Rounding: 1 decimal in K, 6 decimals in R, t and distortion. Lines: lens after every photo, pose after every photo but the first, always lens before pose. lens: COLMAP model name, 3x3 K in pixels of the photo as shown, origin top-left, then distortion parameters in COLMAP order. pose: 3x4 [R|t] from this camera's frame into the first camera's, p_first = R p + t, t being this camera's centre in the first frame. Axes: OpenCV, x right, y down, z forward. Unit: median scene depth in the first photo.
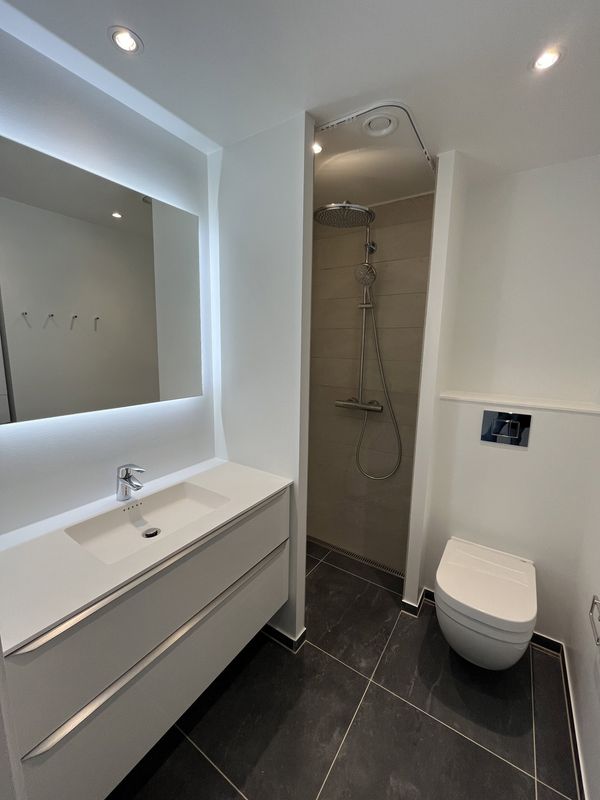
lens RADIAL K [[324.3, 0, 299.8], [0, 324.3, 397.7], [0, 0, 1]] dist [-0.003695, -0.000277]
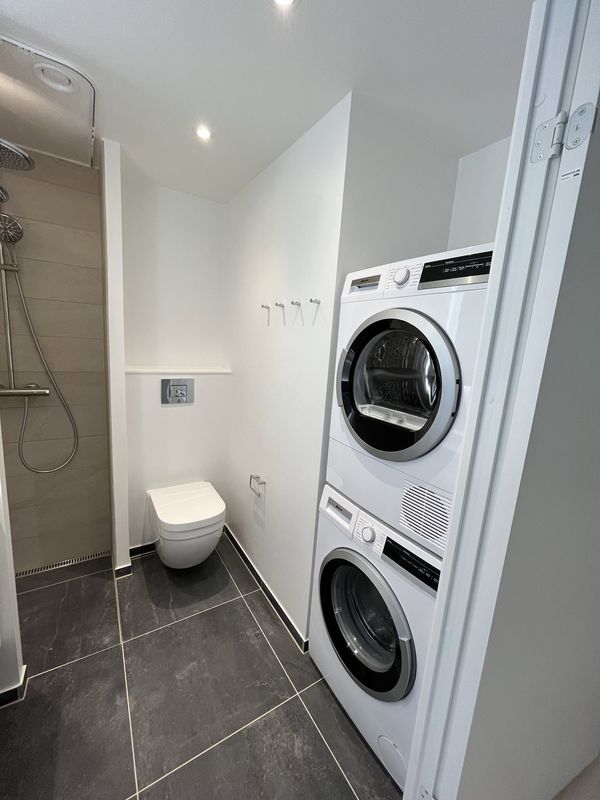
lens RADIAL K [[324.3, 0, 299.8], [0, 324.3, 397.7], [0, 0, 1]] dist [-0.003695, -0.000277]
pose [[0.402979, -0.142019, 0.904123, -0.374441], [0.086969, 0.989359, 0.116645, 0.010943], [-0.911068, 0.031625, 0.411042, 0.014238]]
